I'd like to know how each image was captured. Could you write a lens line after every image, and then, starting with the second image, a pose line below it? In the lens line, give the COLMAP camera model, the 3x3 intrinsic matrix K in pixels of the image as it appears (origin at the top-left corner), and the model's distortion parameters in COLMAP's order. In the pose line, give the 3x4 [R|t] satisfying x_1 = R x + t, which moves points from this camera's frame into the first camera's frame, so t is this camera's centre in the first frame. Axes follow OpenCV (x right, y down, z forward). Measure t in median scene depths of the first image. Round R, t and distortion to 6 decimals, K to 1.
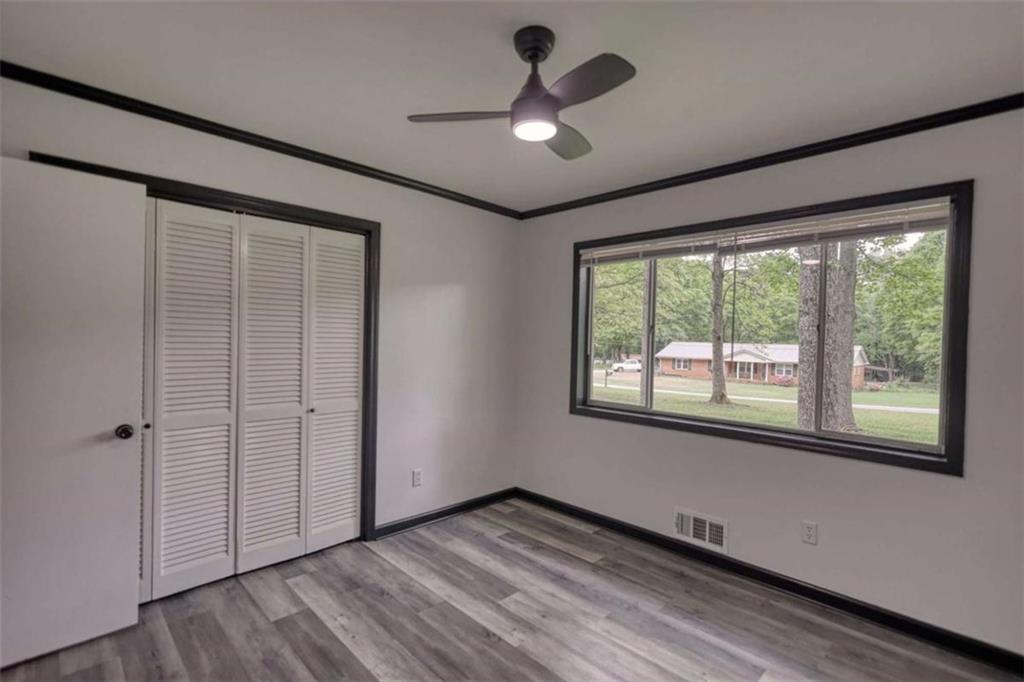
lens RADIAL K [[477.6, 0, 522.5], [0, 477.6, 354.0], [0, 0, 1]] dist [-0.001171, -0.000100]
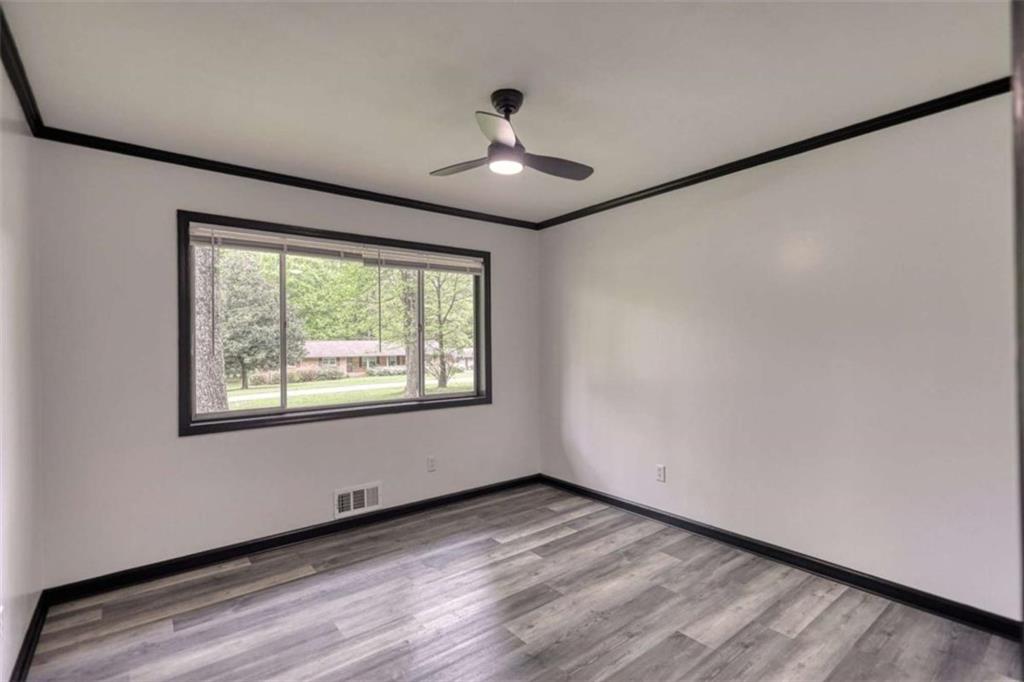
lens RADIAL K [[484.4, 0, 514.0], [0, 484.4, 351.2], [0, 0, 1]] dist [0.001100, -0.000316]
pose [[0.116081, -0.048477, 0.992056, -0.738398], [0.035887, 0.998361, 0.044586, -0.030988], [-0.992591, 0.030426, 0.117630, 0.480757]]
